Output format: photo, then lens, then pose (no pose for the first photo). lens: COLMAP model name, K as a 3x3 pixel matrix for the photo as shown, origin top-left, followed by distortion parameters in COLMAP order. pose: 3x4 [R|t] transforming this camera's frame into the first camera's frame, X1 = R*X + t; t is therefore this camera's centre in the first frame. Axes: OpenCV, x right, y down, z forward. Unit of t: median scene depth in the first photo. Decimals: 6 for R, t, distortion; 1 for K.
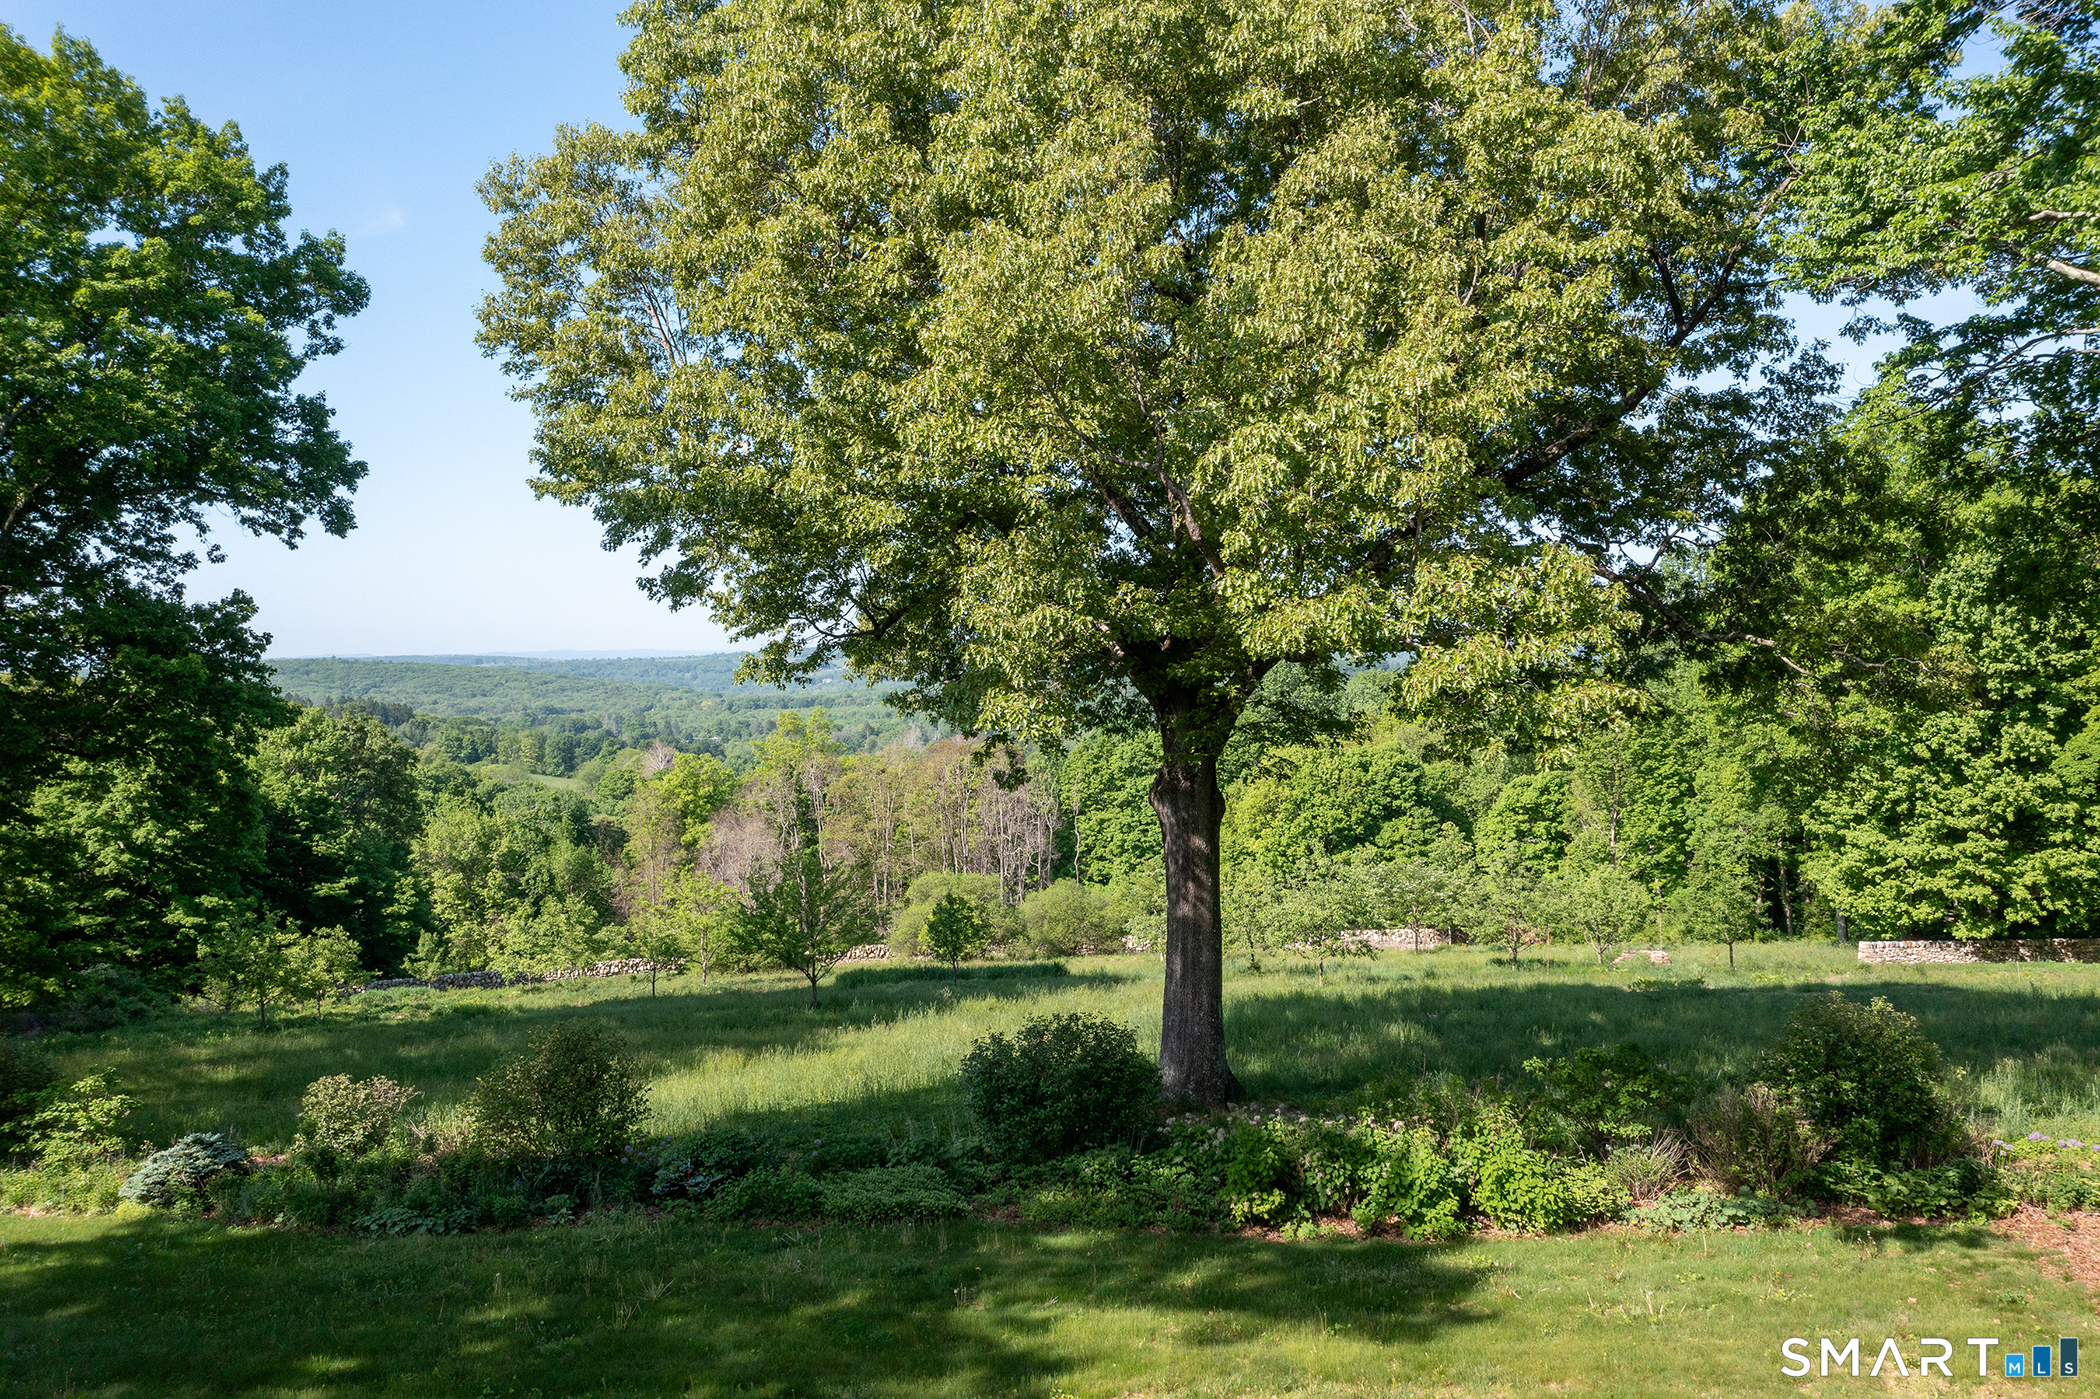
lens RADIAL K [[1724.5, 0, 1056.8], [0, 1724.5, 704.3], [0, 0, 1]] dist [-0.013902, 0.014689]
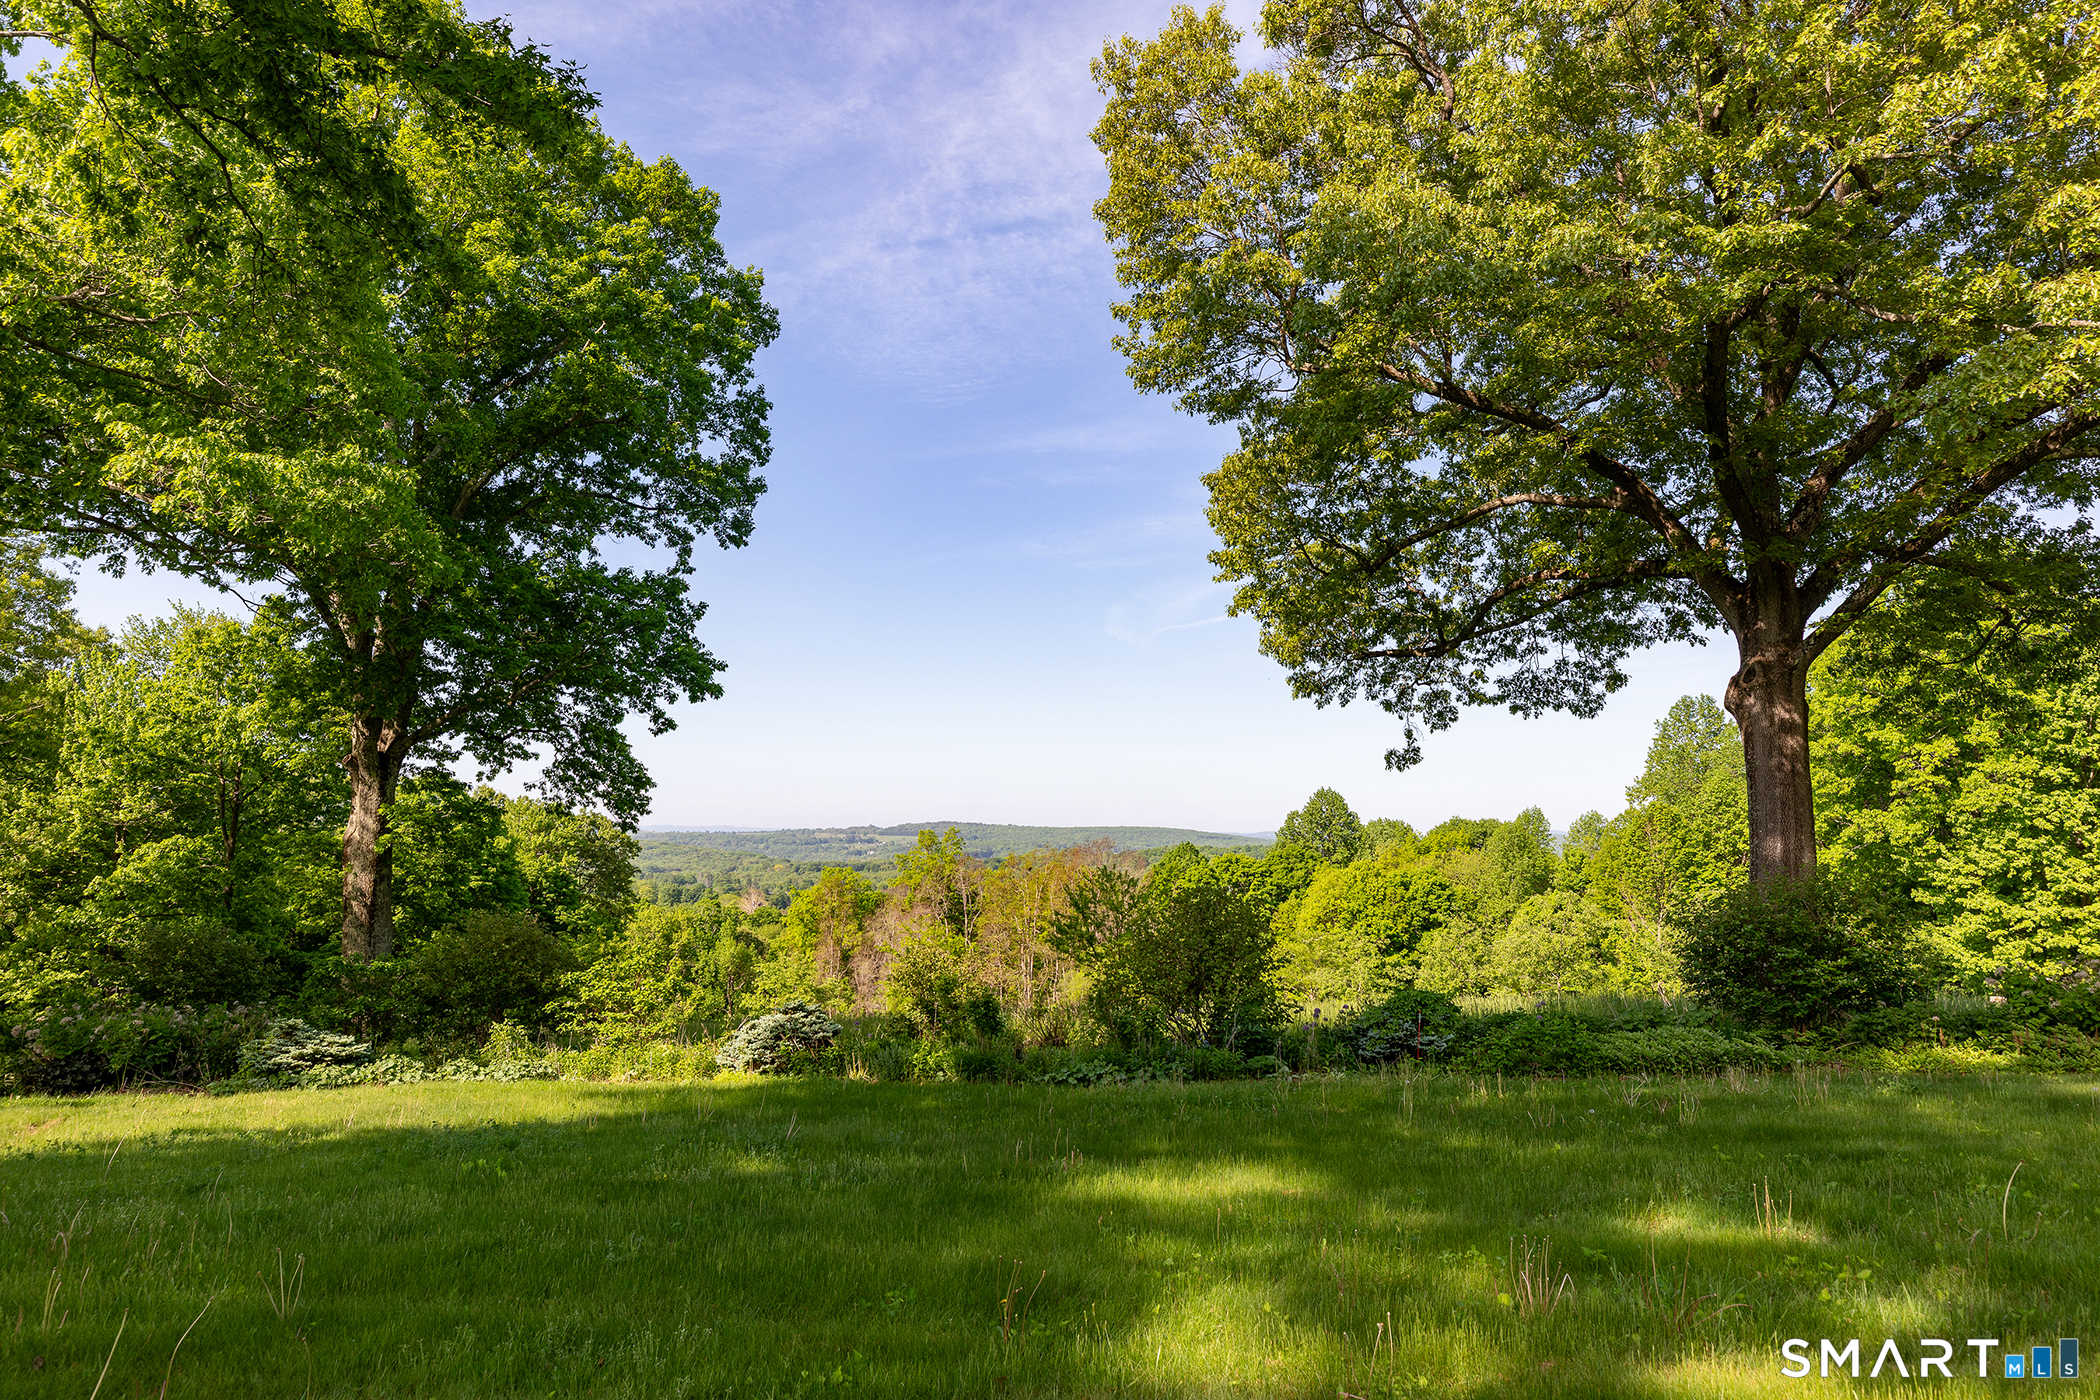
lens RADIAL K [[1342.3, 0, 1053.8], [0, 1342.3, 701.1], [0, 0, 1]] dist [-0.008403, 0.001680]
pose [[0.999732, 0.023080, 0.001628, -0.095172], [-0.022674, 0.991296, -0.129684, 0.046989], [-0.004607, 0.129613, 0.991554, 0.072300]]
